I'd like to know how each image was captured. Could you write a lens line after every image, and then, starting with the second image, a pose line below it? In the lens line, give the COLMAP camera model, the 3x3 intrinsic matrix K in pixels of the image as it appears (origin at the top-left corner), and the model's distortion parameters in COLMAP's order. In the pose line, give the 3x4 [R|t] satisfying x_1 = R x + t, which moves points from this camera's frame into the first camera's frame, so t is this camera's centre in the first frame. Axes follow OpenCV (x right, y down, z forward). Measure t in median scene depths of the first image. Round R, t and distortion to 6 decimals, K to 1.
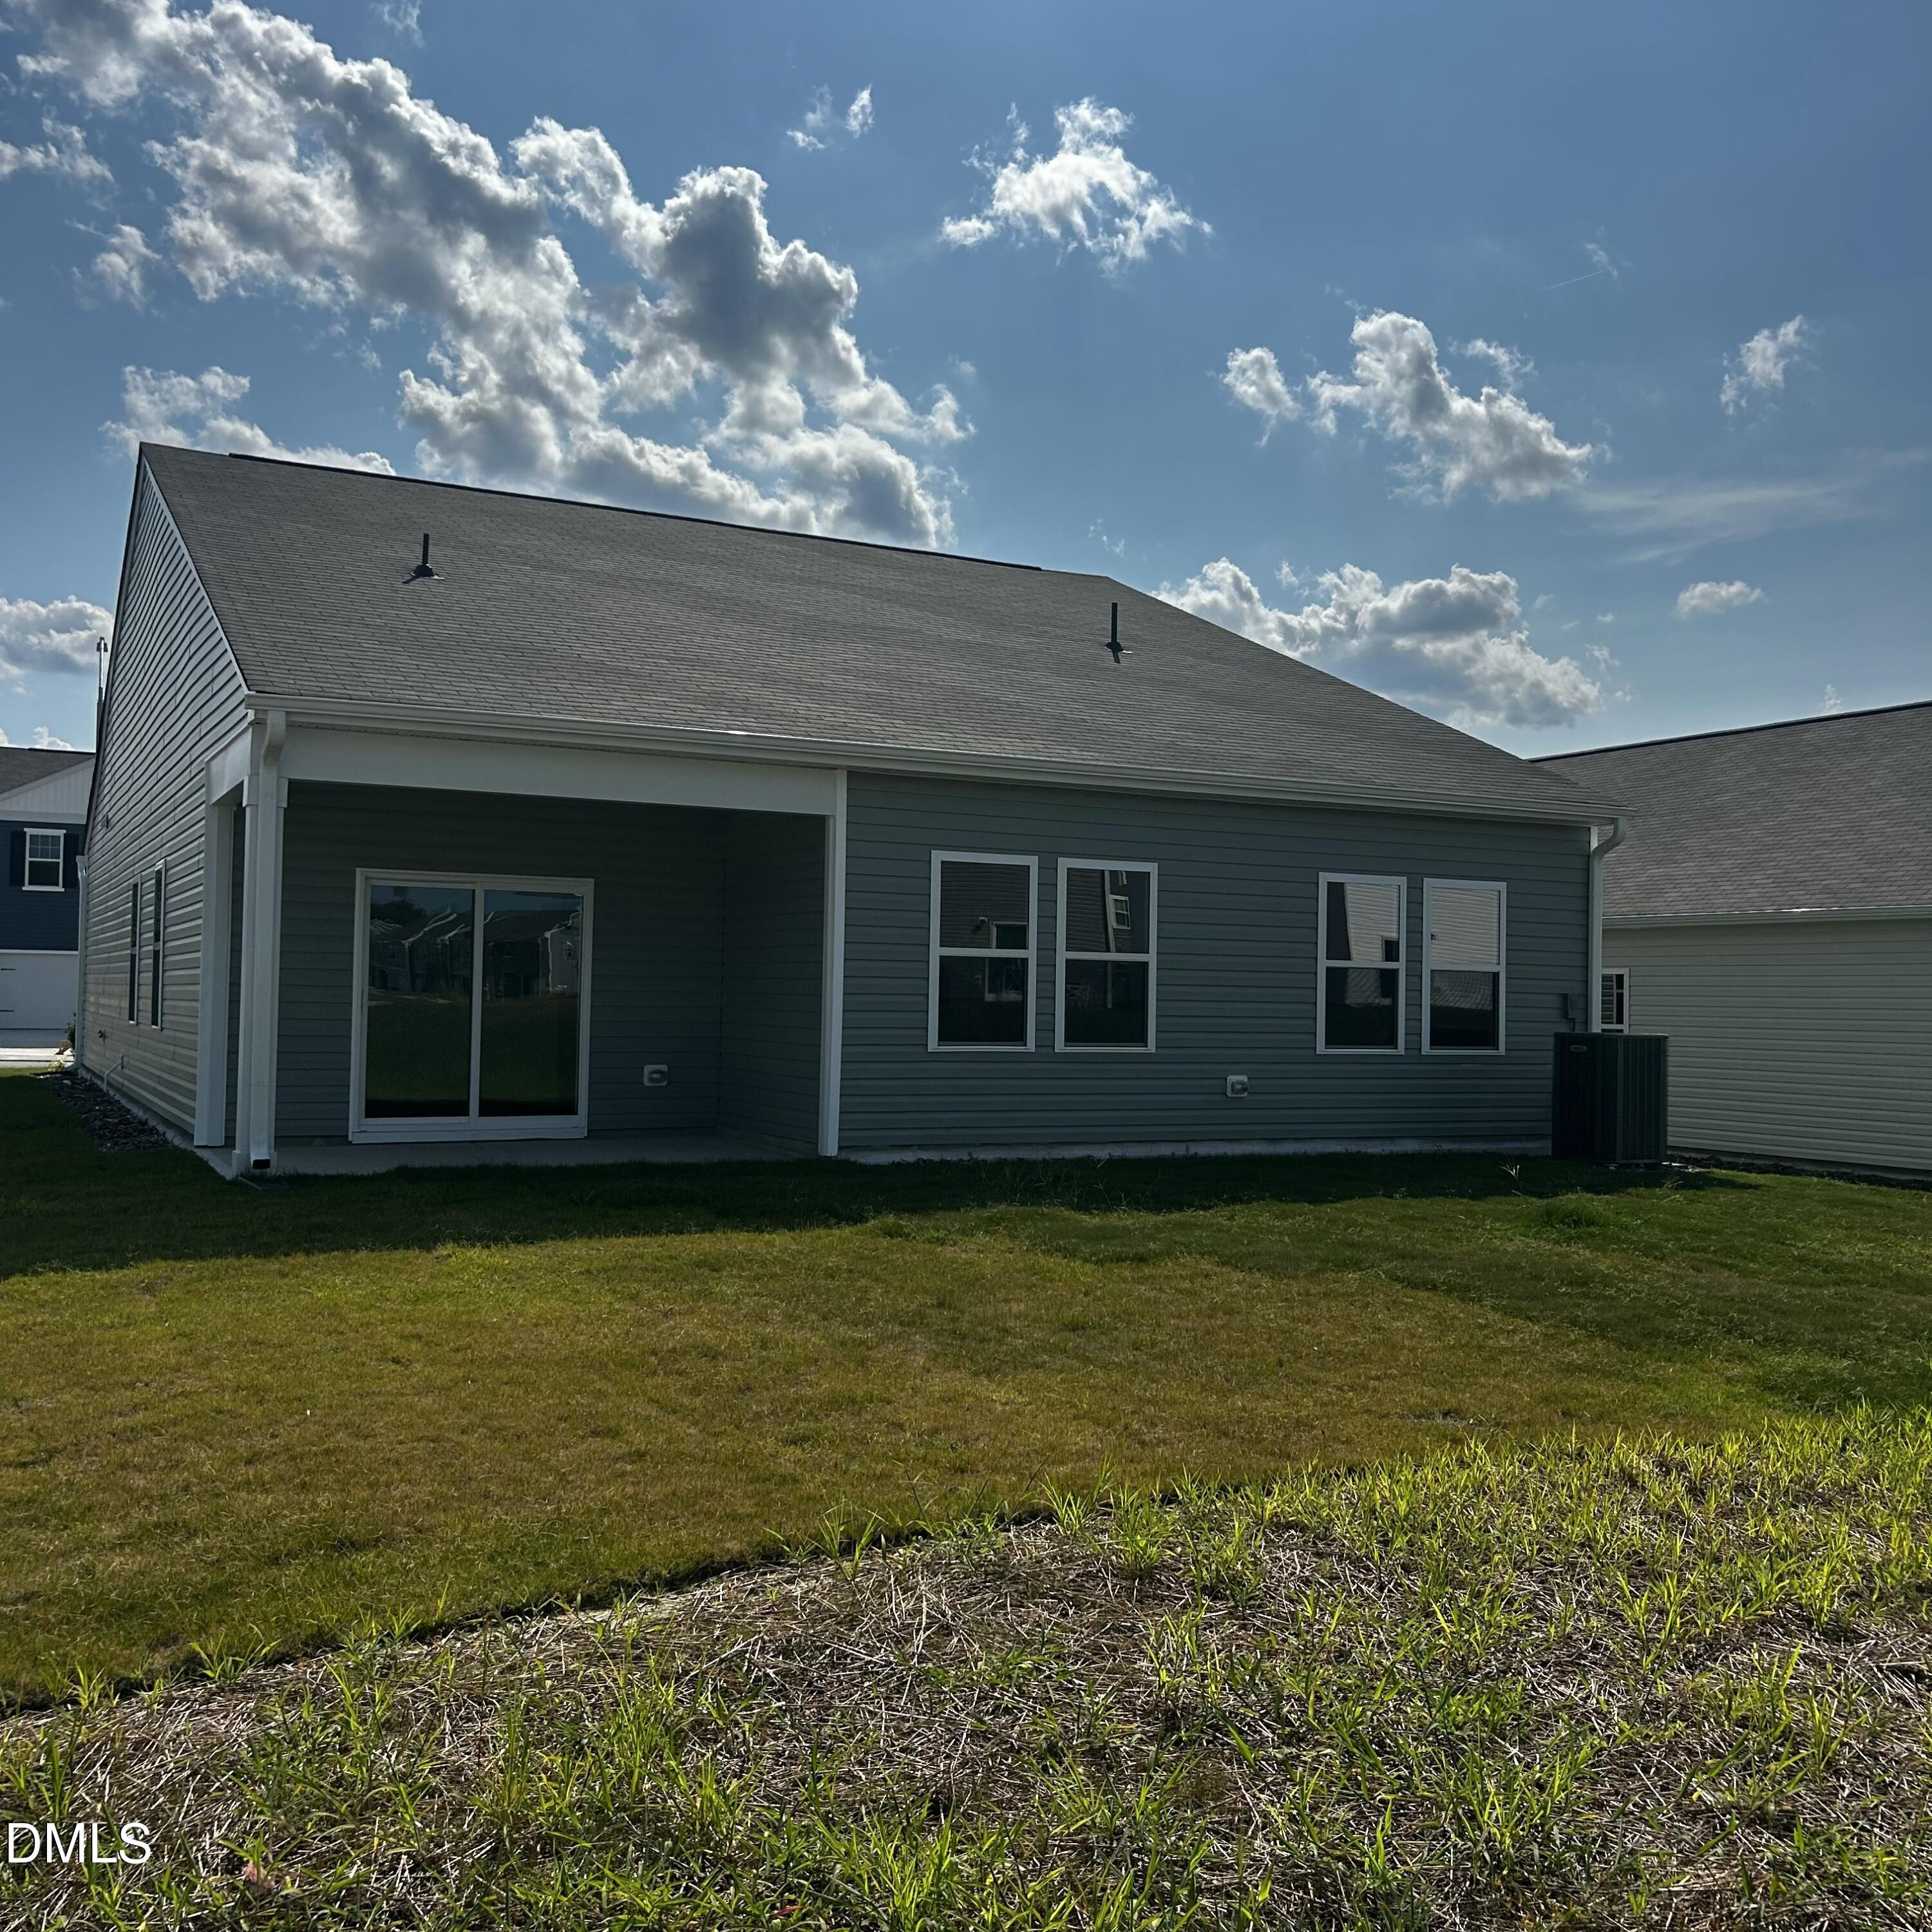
lens RADIAL K [[1943.7, 0, 983.0], [0, 1943.7, 937.0], [0, 0, 1]] dist [0.059429, -0.080724]
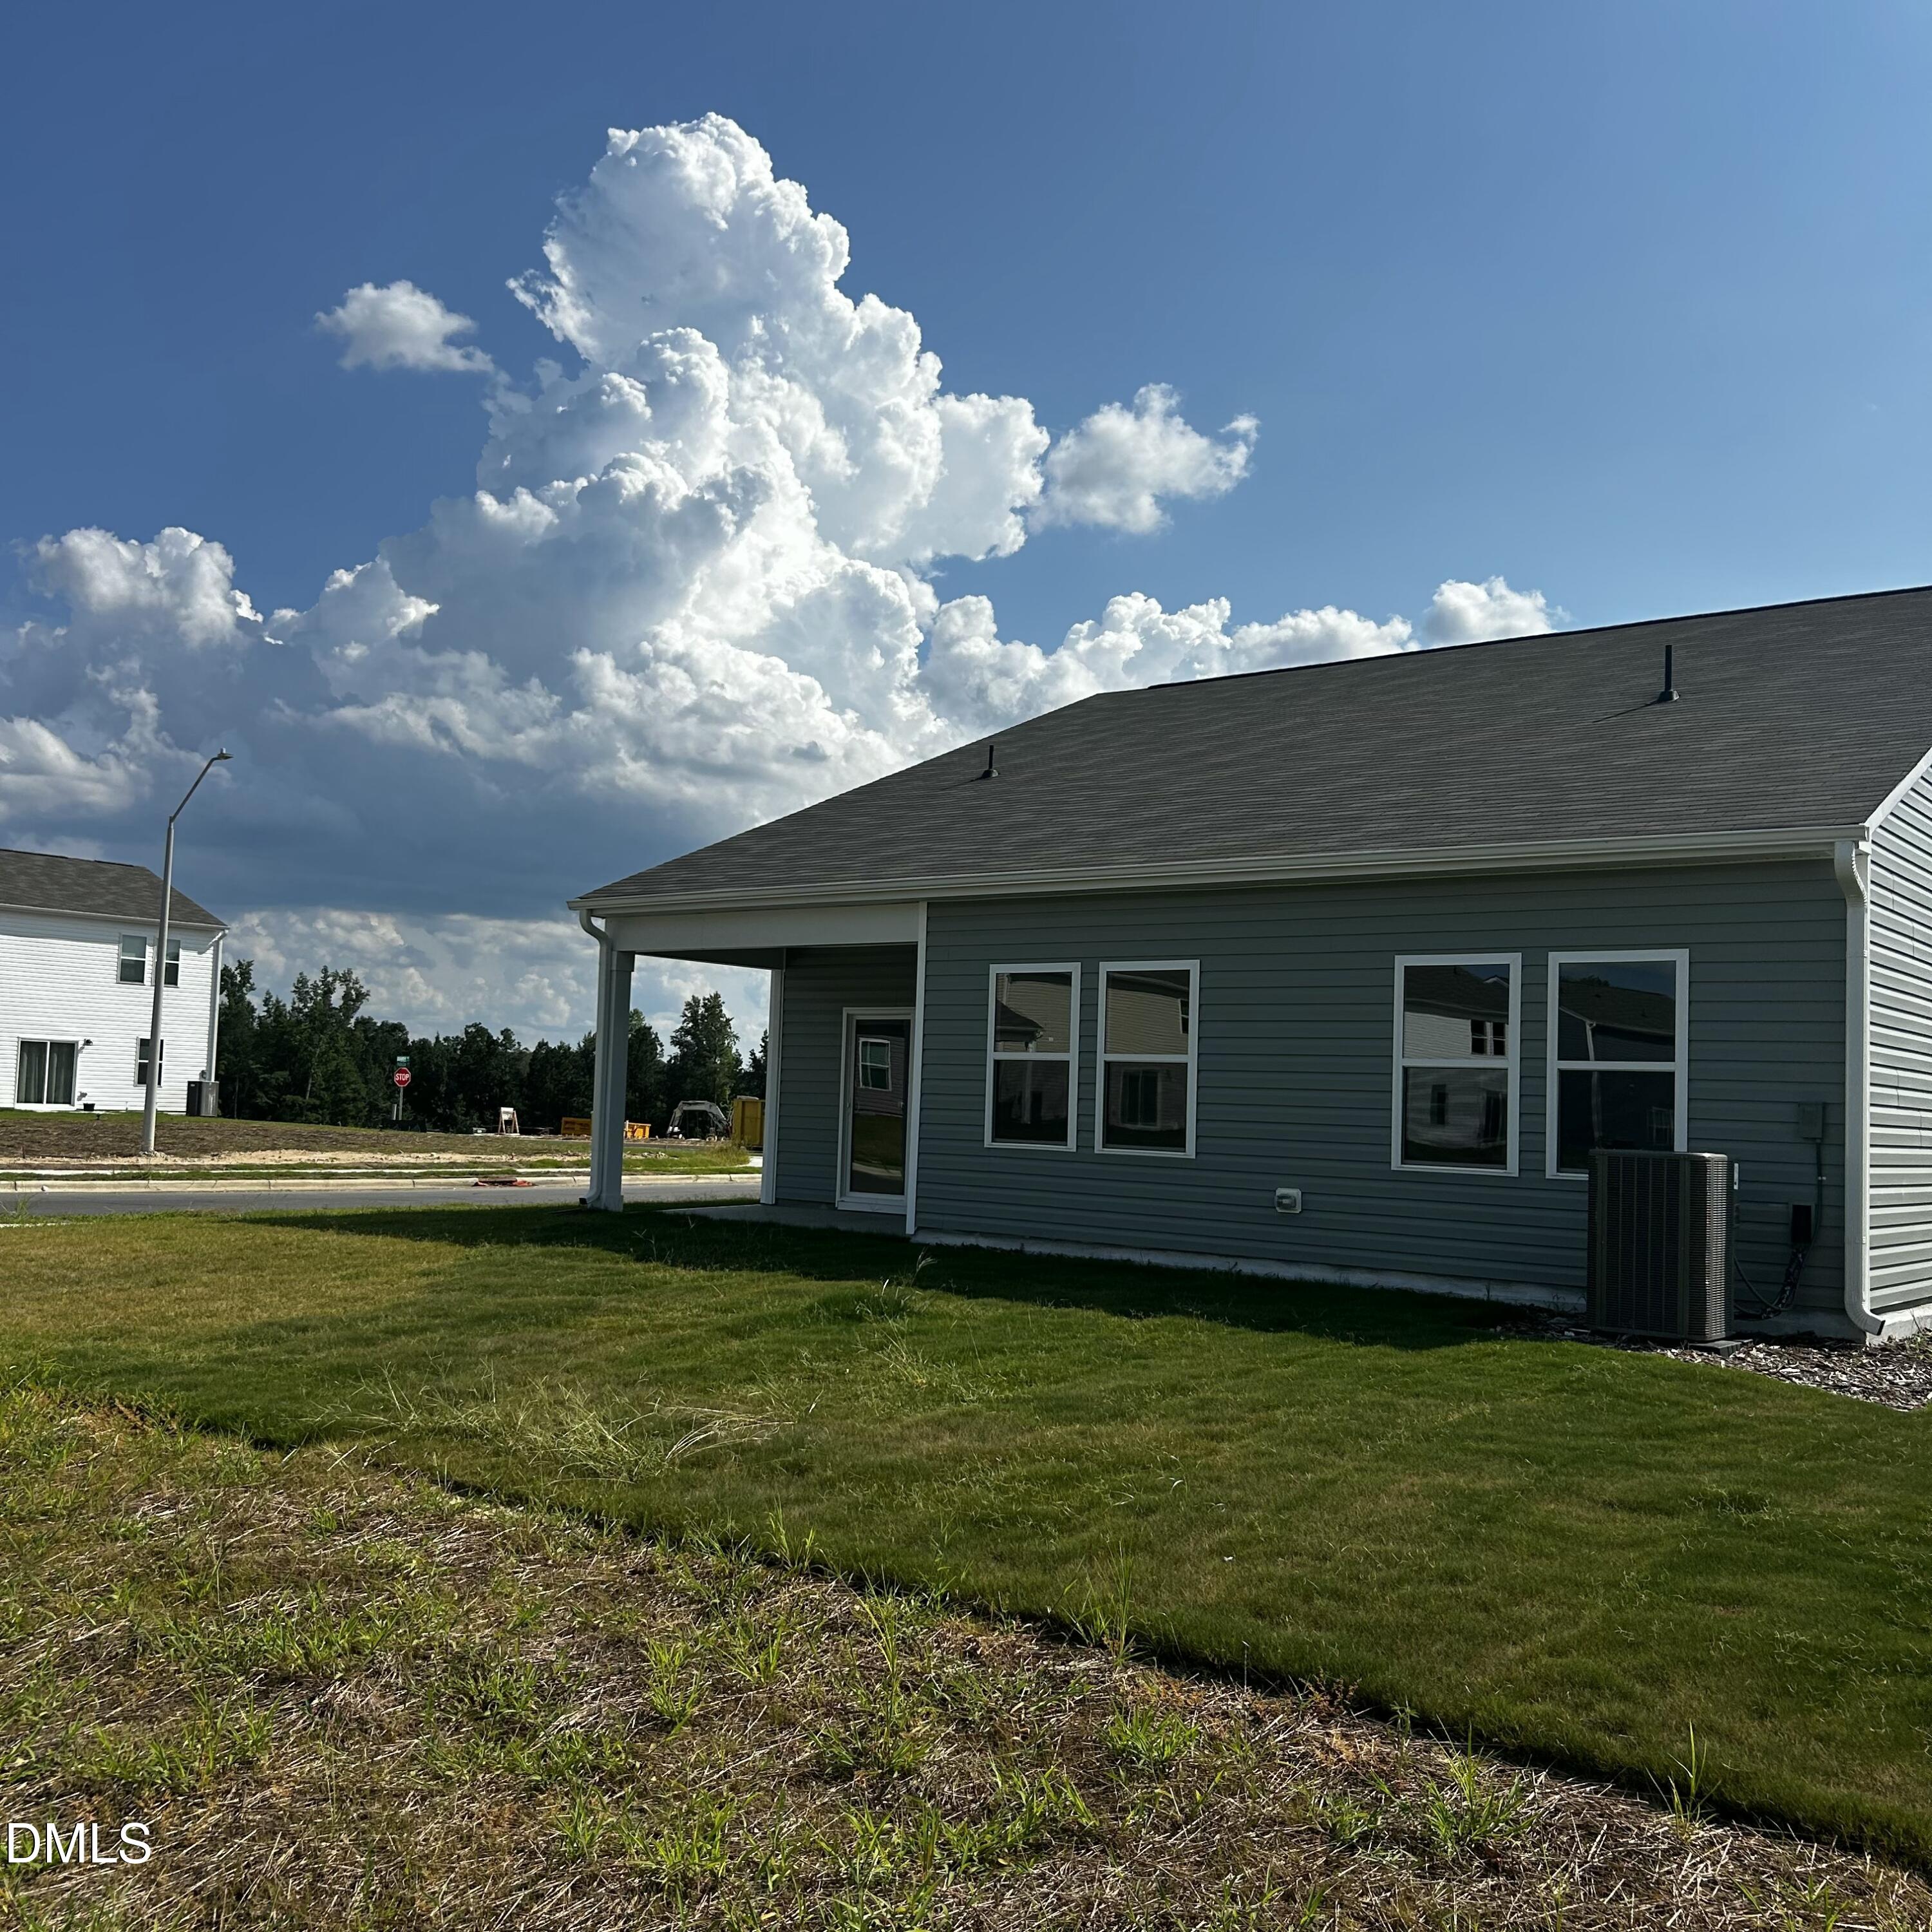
lens RADIAL K [[1943.7, 0, 983.0], [0, 1943.7, 937.0], [0, 0, 1]] dist [0.059429, -0.080724]
pose [[0.418135, -0.083005, -0.904585, 0.944519], [0.004332, 0.995987, -0.089390, 0.037211], [0.908375, 0.033459, 0.416817, 0.517629]]
